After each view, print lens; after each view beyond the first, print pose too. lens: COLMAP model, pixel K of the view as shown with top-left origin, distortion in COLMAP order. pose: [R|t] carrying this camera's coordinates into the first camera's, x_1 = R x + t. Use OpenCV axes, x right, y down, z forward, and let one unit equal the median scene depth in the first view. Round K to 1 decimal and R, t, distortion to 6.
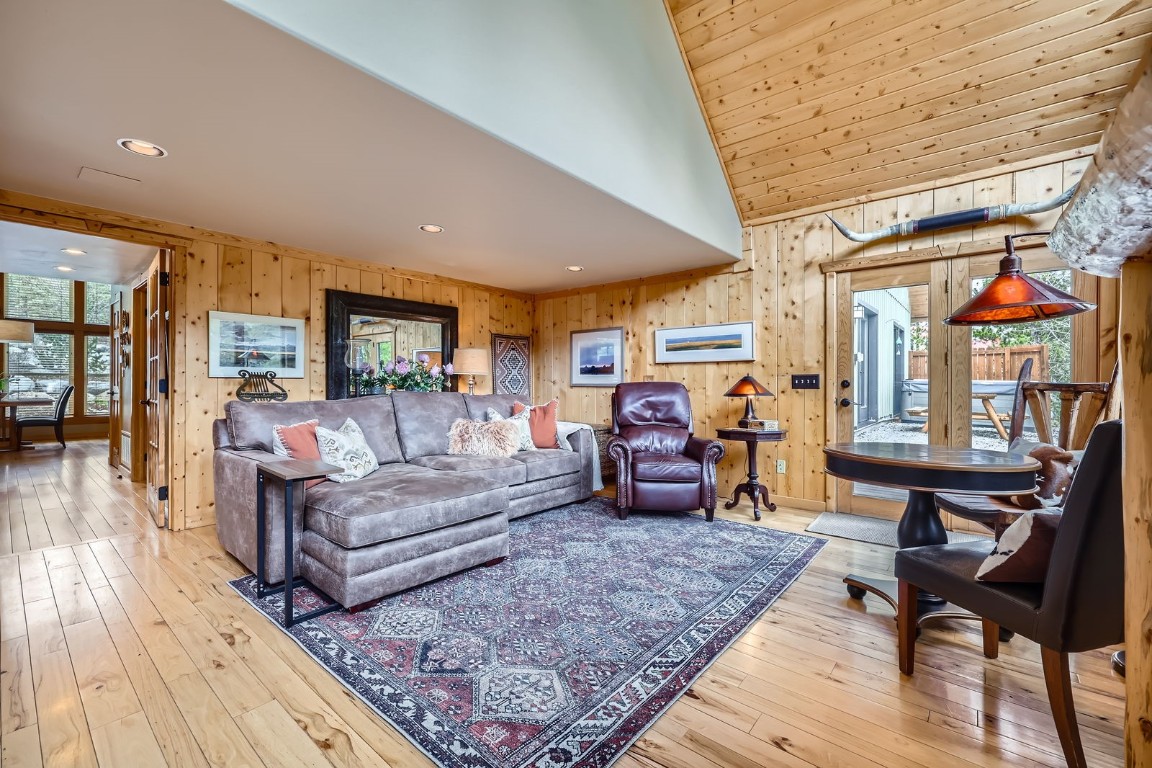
lens RADIAL K [[490.5, 0, 570.2], [0, 490.5, 383.8], [0, 0, 1]] dist [0.007408, 0.000045]
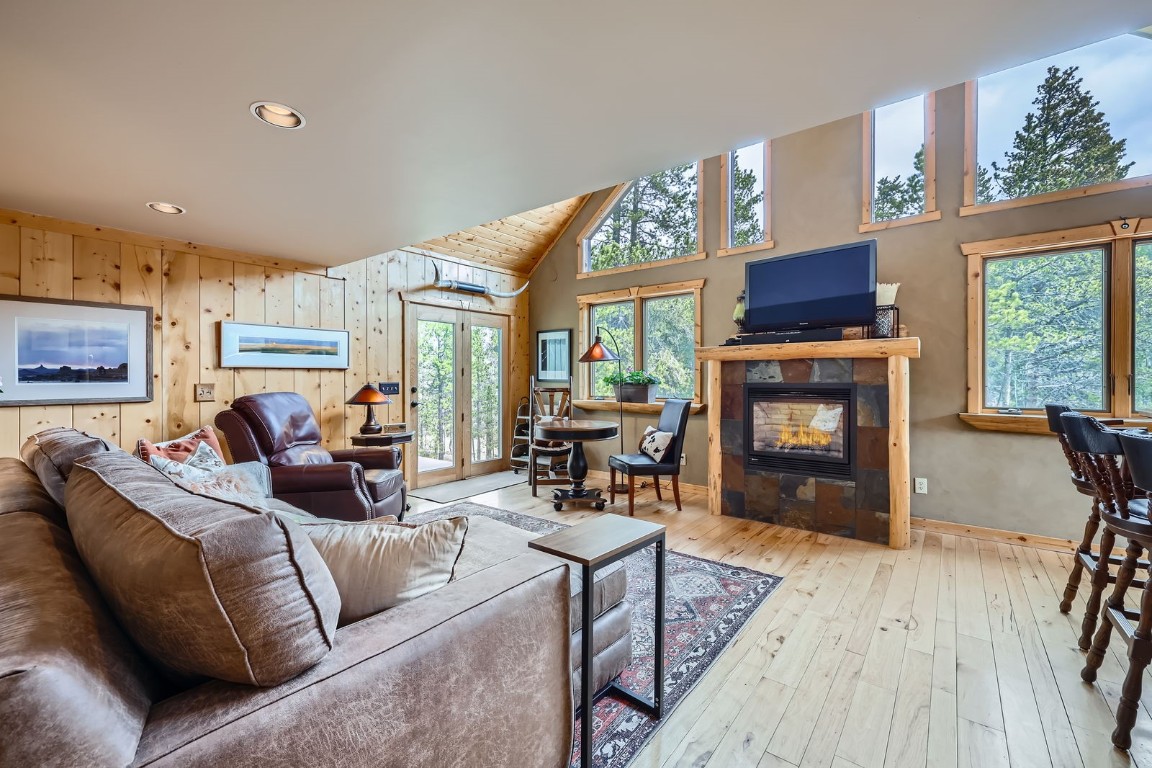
lens RADIAL K [[490.5, 0, 569.6], [0, 490.5, 378.5], [0, 0, 1]] dist [0.007408, 0.000045]
pose [[-0.048282, -0.001353, 0.998833, -0.708210], [0.004627, 0.999988, 0.001578, -0.027867], [-0.998823, 0.004698, -0.048275, 0.615923]]
